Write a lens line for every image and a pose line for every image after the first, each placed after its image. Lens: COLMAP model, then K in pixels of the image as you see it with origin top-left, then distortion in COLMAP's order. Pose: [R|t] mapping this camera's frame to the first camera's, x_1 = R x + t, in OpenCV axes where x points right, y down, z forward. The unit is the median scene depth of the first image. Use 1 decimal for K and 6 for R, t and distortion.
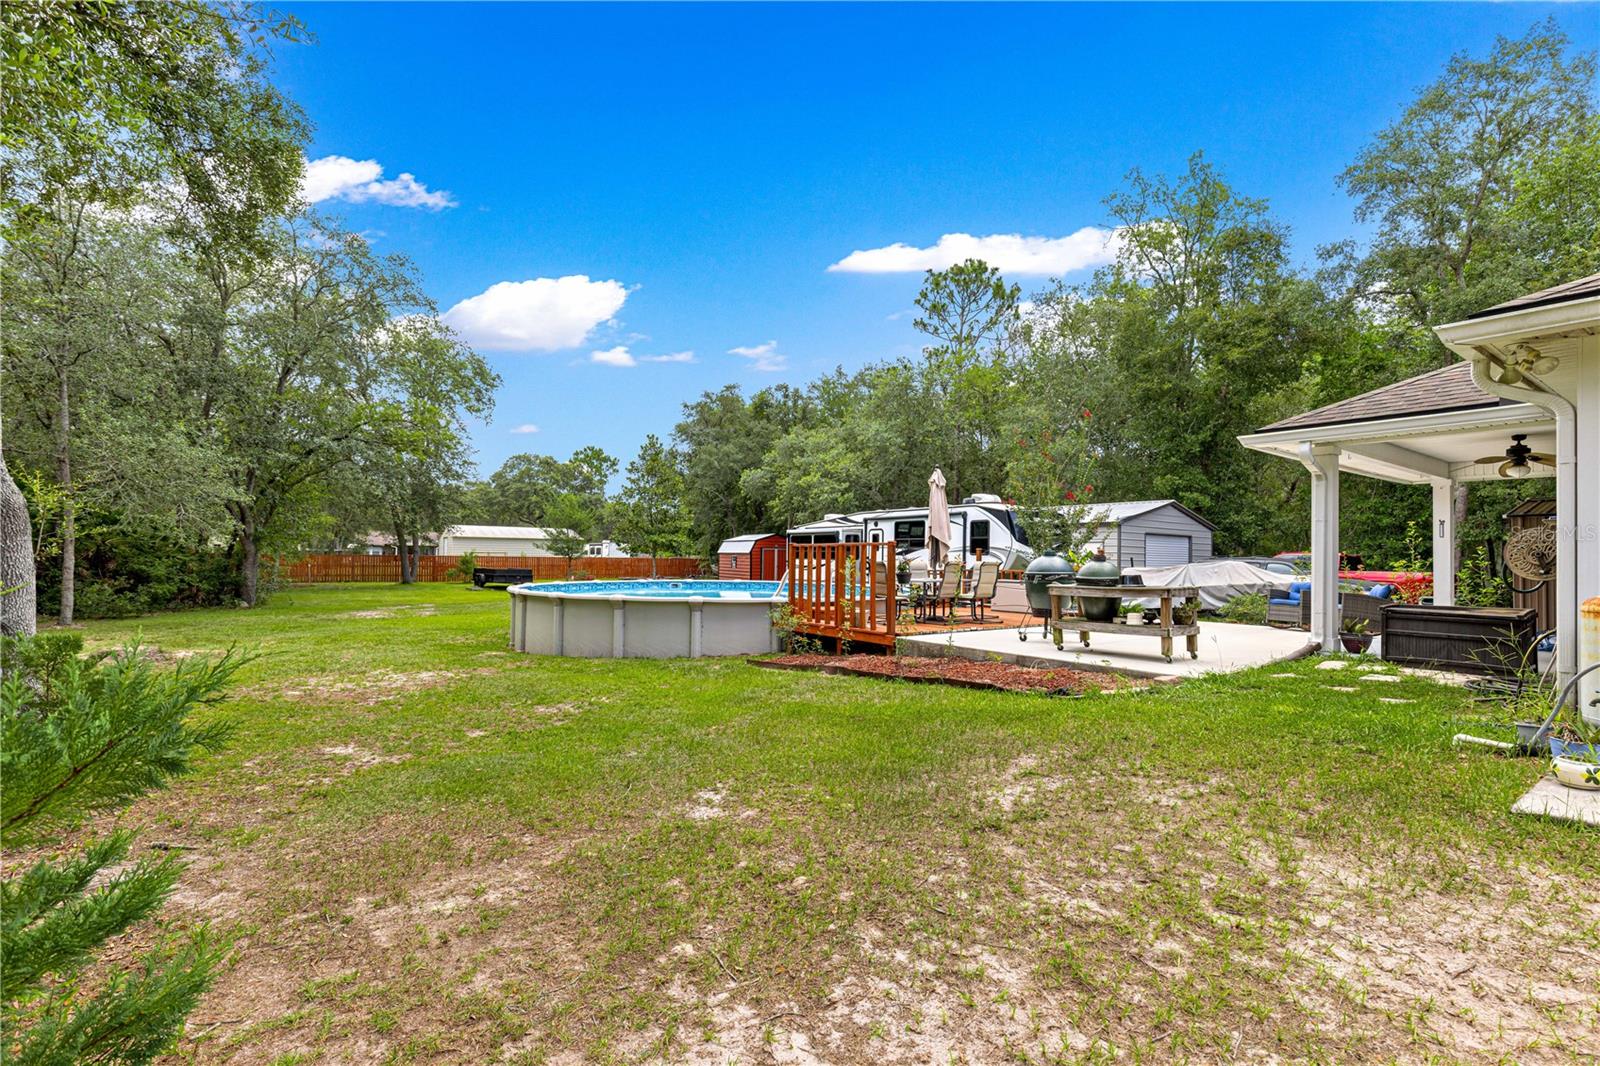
lens RADIAL K [[716.3, 0, 805.6], [0, 716.3, 537.1], [0, 0, 1]] dist [0.009501, -0.000013]
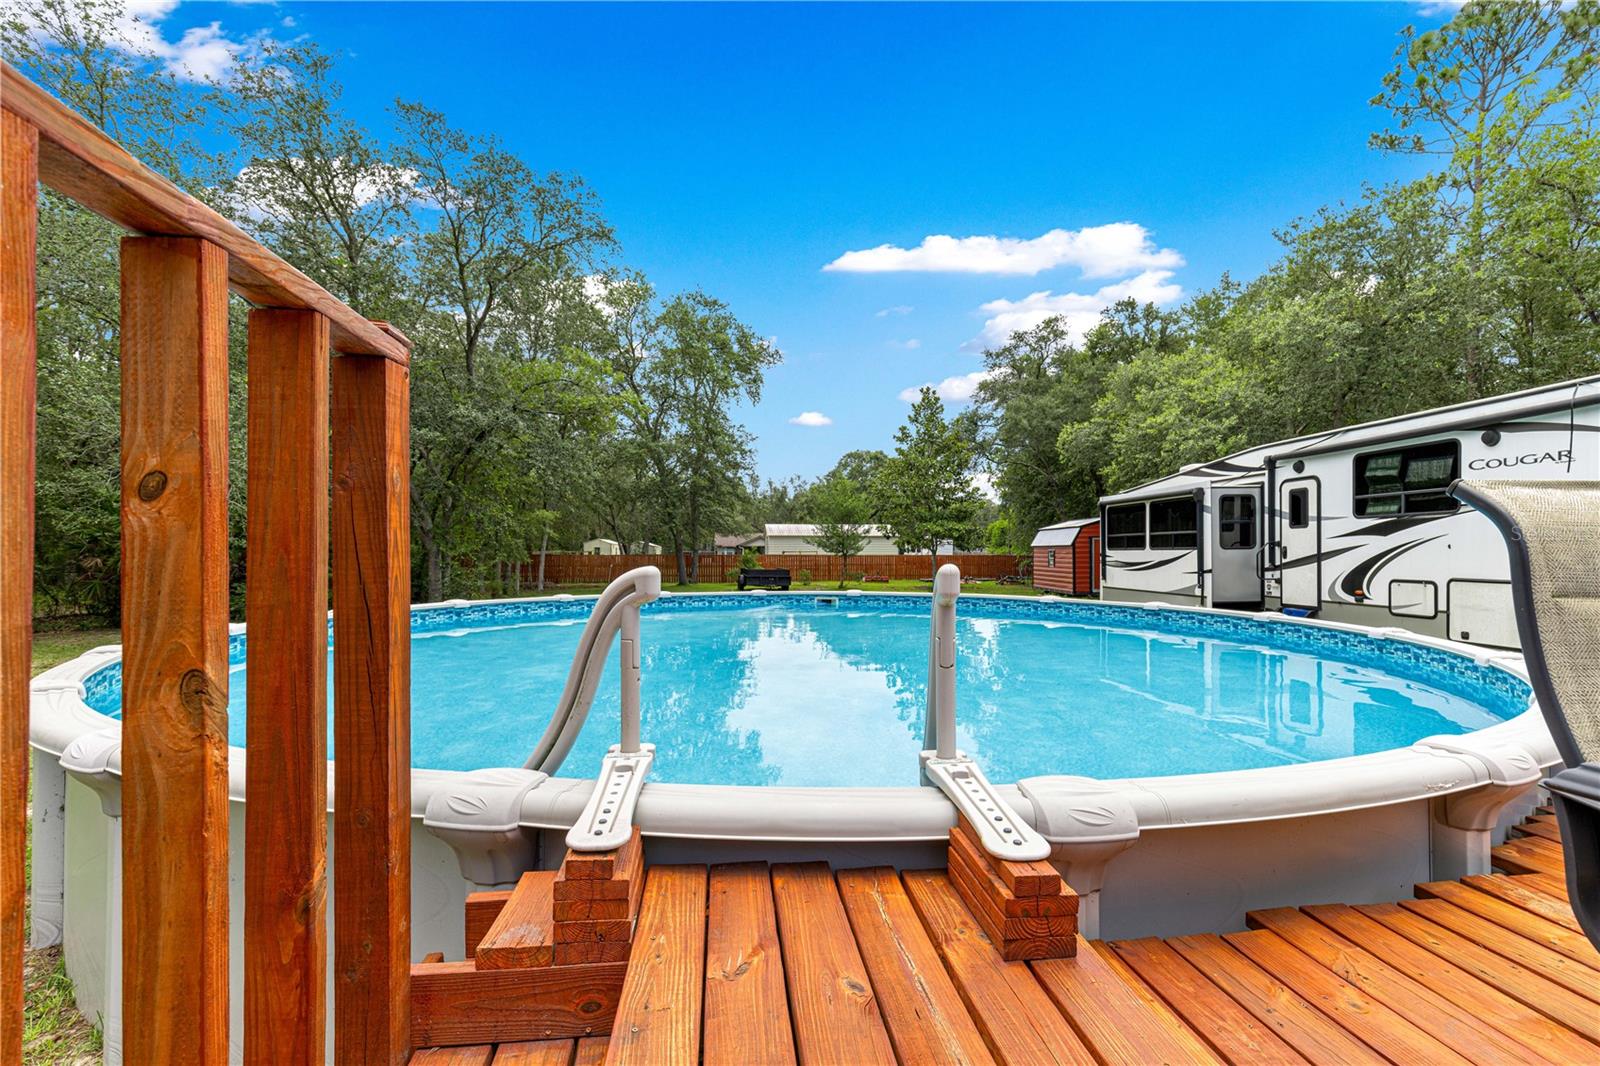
lens RADIAL K [[712.7, 0, 803.8], [0, 712.7, 545.3], [0, 0, 1]] dist [0.006905, -0.000145]
pose [[0.876330, -0.018402, -0.481359, 0.037009], [0.024331, 0.999685, 0.006078, 0.017629], [0.481096, -0.017039, 0.876502, 0.409340]]
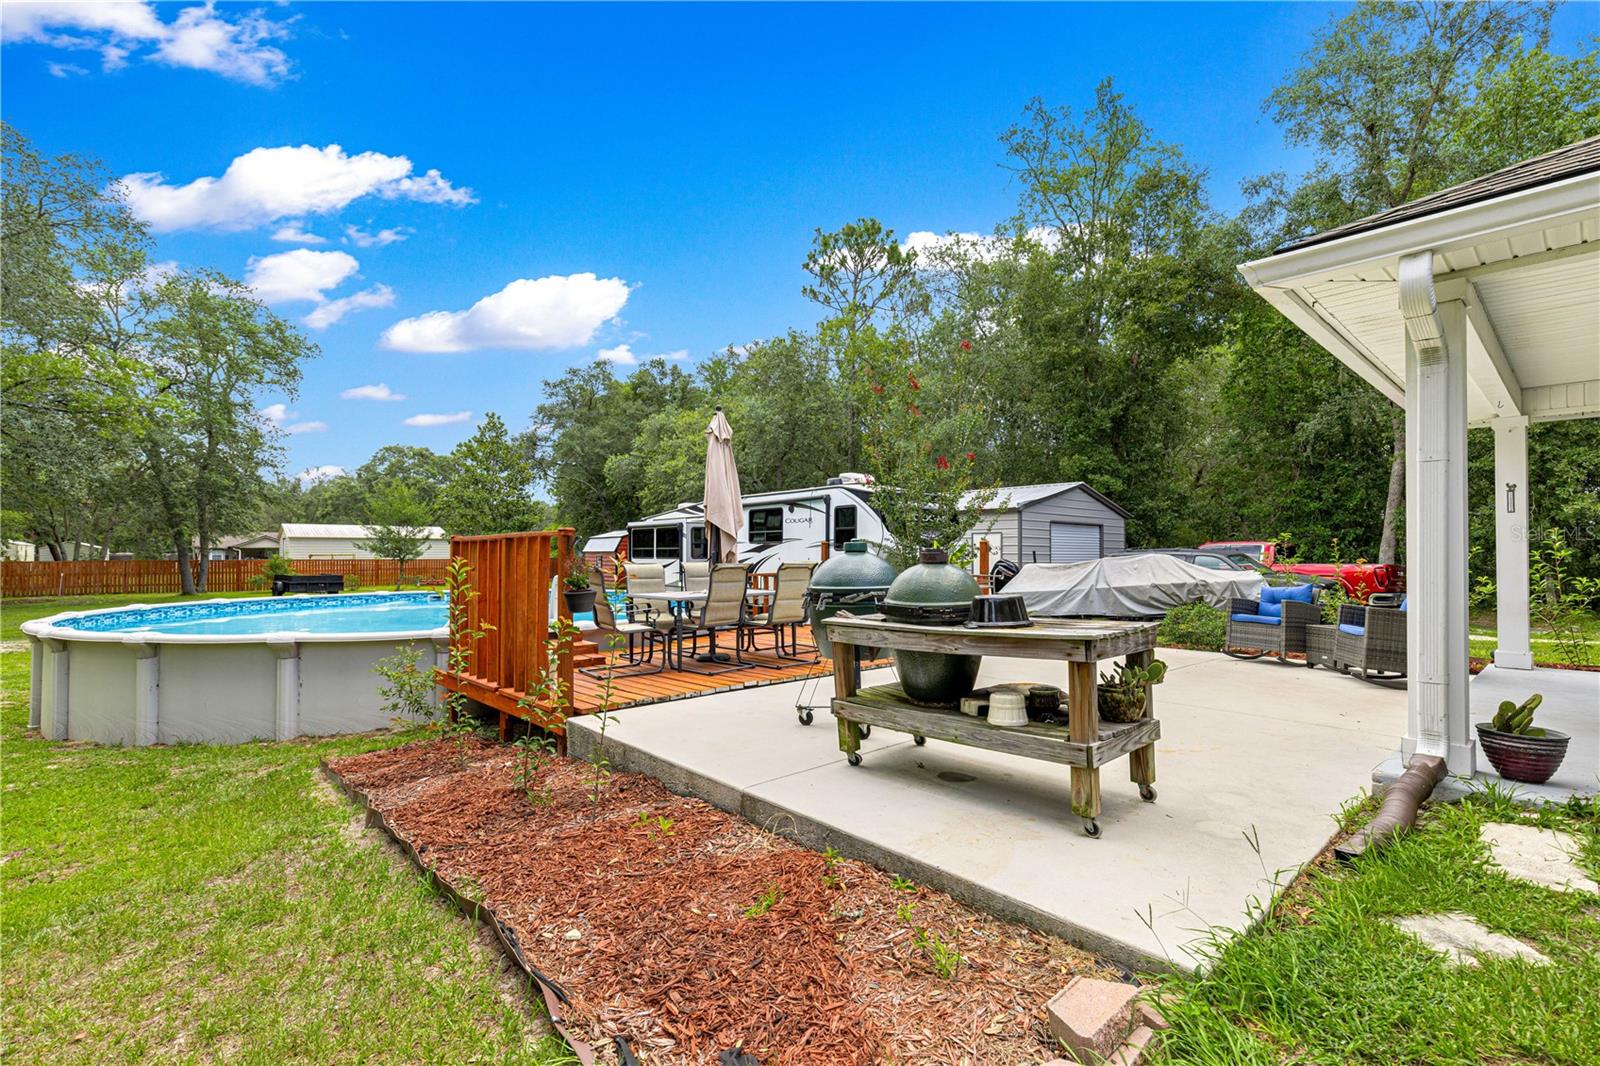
lens RADIAL K [[712.7, 0, 803.8], [0, 712.7, 545.3], [0, 0, 1]] dist [0.006905, -0.000145]
pose [[0.994504, -0.013466, 0.103833, 0.086830], [0.011767, 0.999787, 0.016962, 0.004186], [-0.104039, -0.015647, 0.994450, 0.175431]]
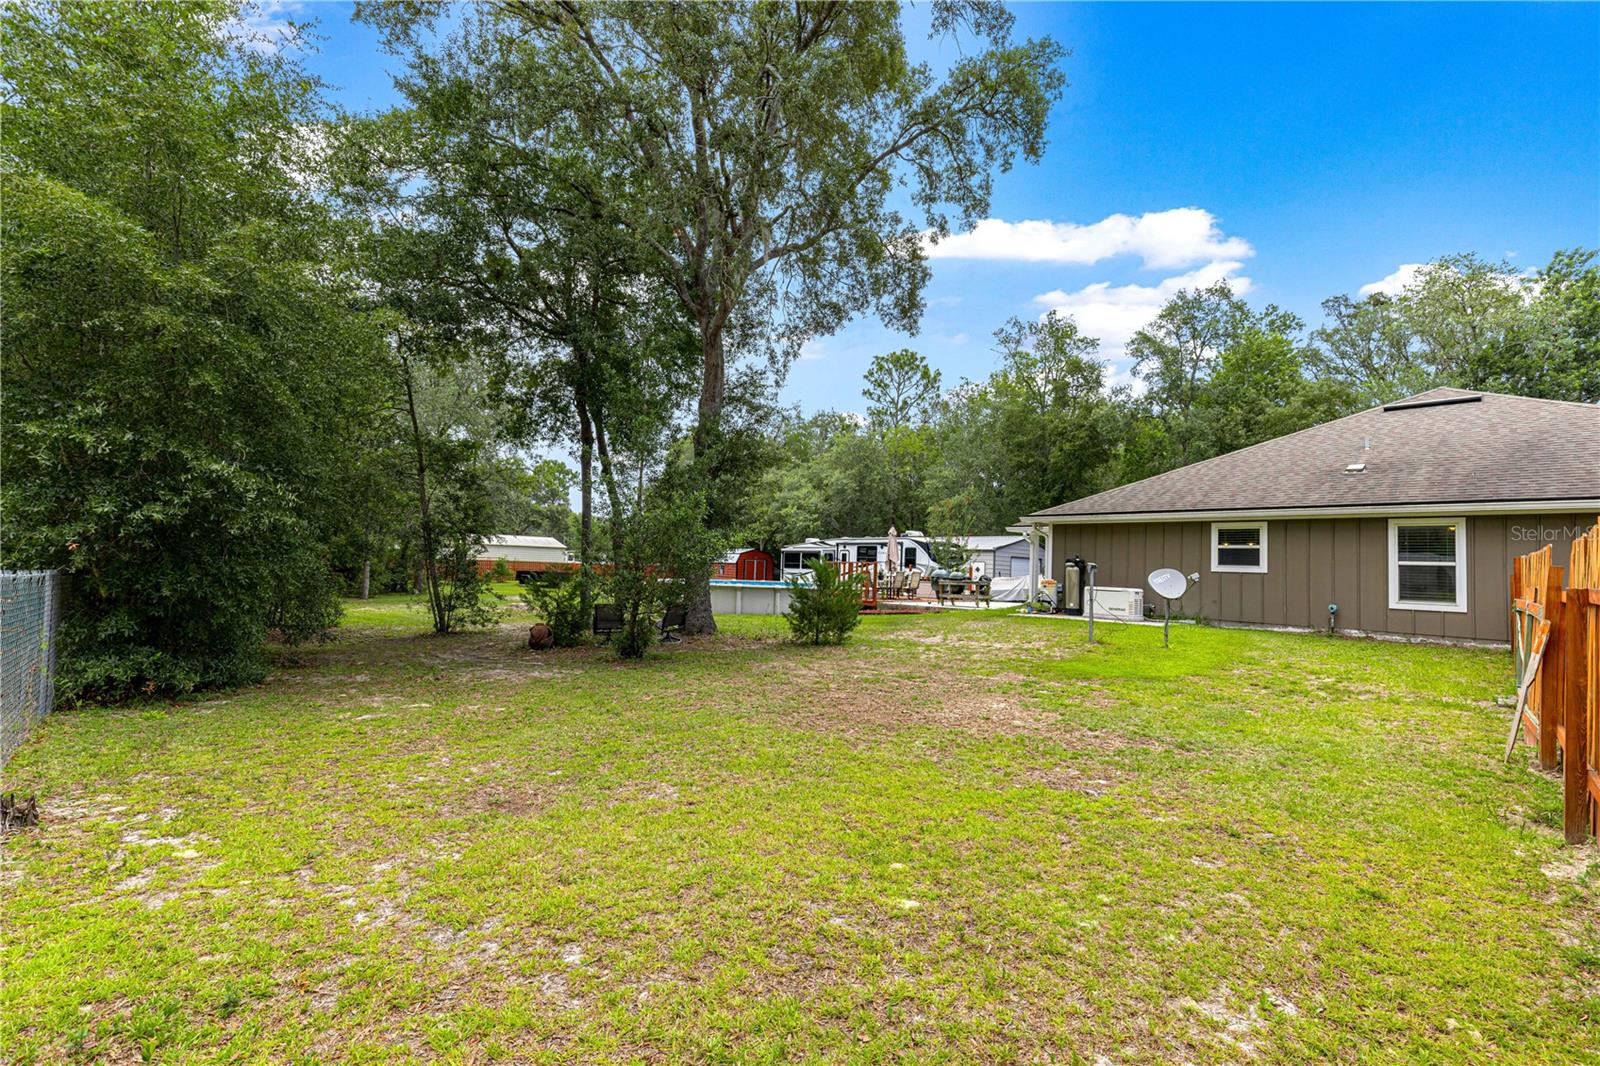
lens RADIAL K [[725.0, 0, 798.0], [0, 725.0, 527.6], [0, 0, 1]] dist [0.001425, 0.000227]
pose [[0.995544, 0.025155, 0.090878, -0.128774], [-0.022745, 0.999364, -0.027459, -0.012713], [-0.091511, 0.025270, 0.995483, -0.490682]]
